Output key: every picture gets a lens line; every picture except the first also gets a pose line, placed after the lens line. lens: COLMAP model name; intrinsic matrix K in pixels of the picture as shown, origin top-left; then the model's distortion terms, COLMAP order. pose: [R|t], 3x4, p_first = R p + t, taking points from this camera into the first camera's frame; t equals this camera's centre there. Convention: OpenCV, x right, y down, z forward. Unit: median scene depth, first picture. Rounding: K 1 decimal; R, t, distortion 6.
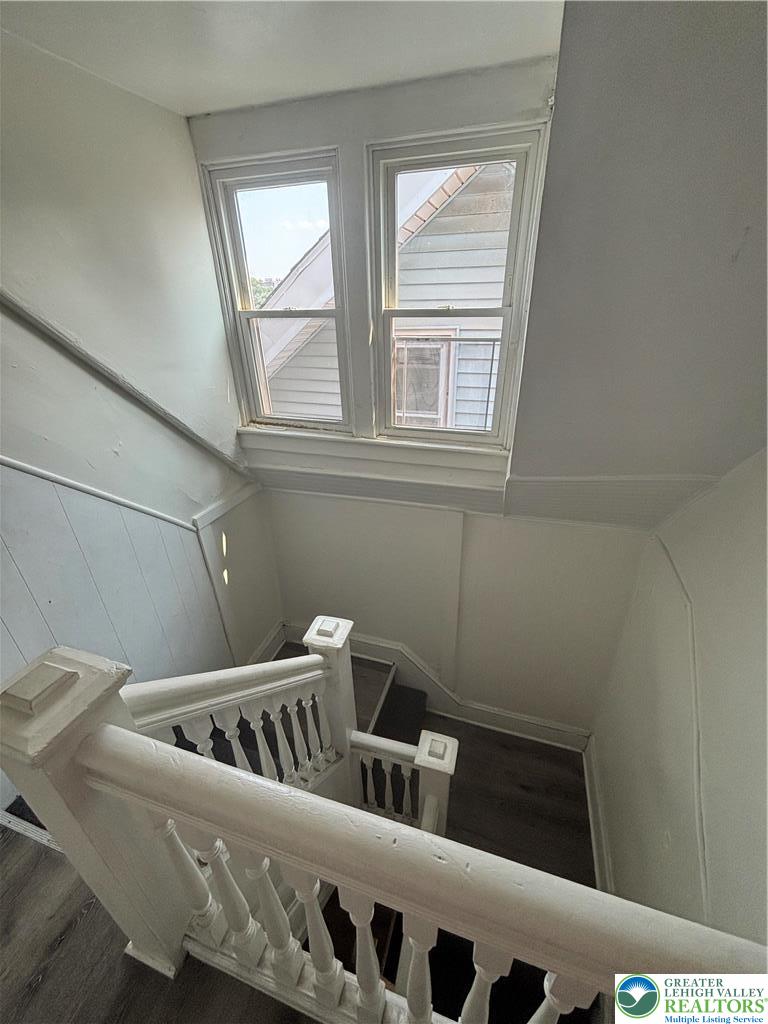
lens RADIAL K [[414.9, 0, 384.1], [0, 414.9, 510.6], [0, 0, 1]] dist [0.000701, 0.000836]
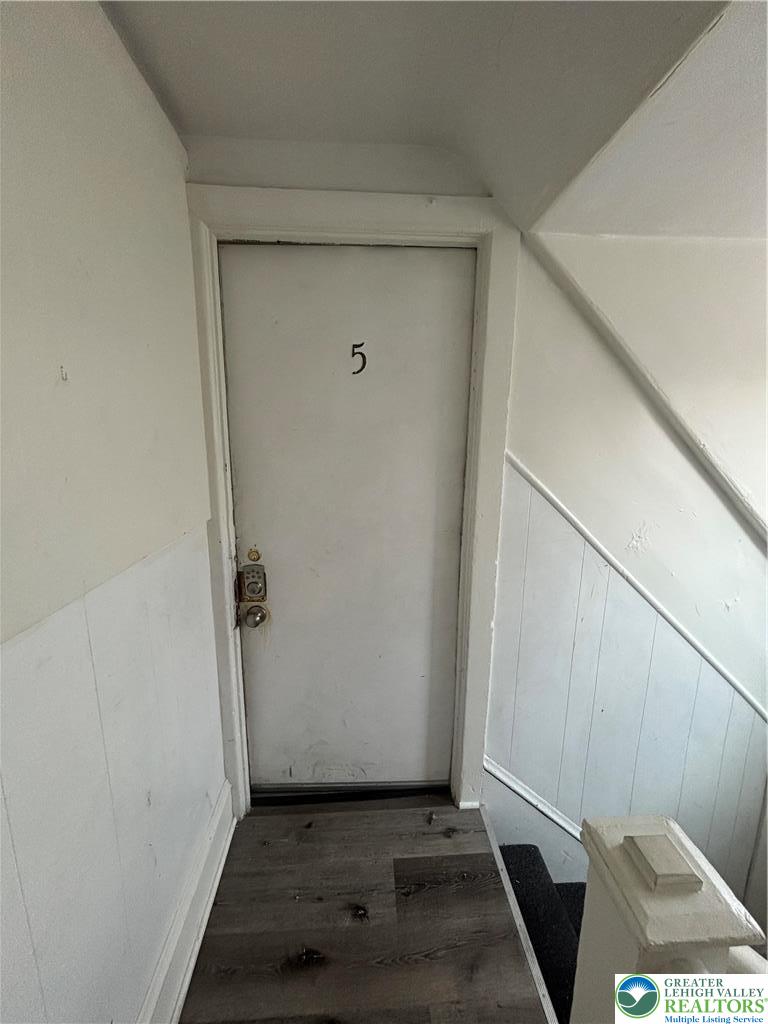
lens RADIAL K [[414.9, 0, 384.1], [0, 414.9, 510.6], [0, 0, 1]] dist [0.000701, 0.000836]
pose [[0.351823, 0.200364, -0.914371, -0.249510], [-0.444254, 0.895544, 0.025302, -0.033754], [0.823929, 0.397311, 0.404086, -0.185247]]
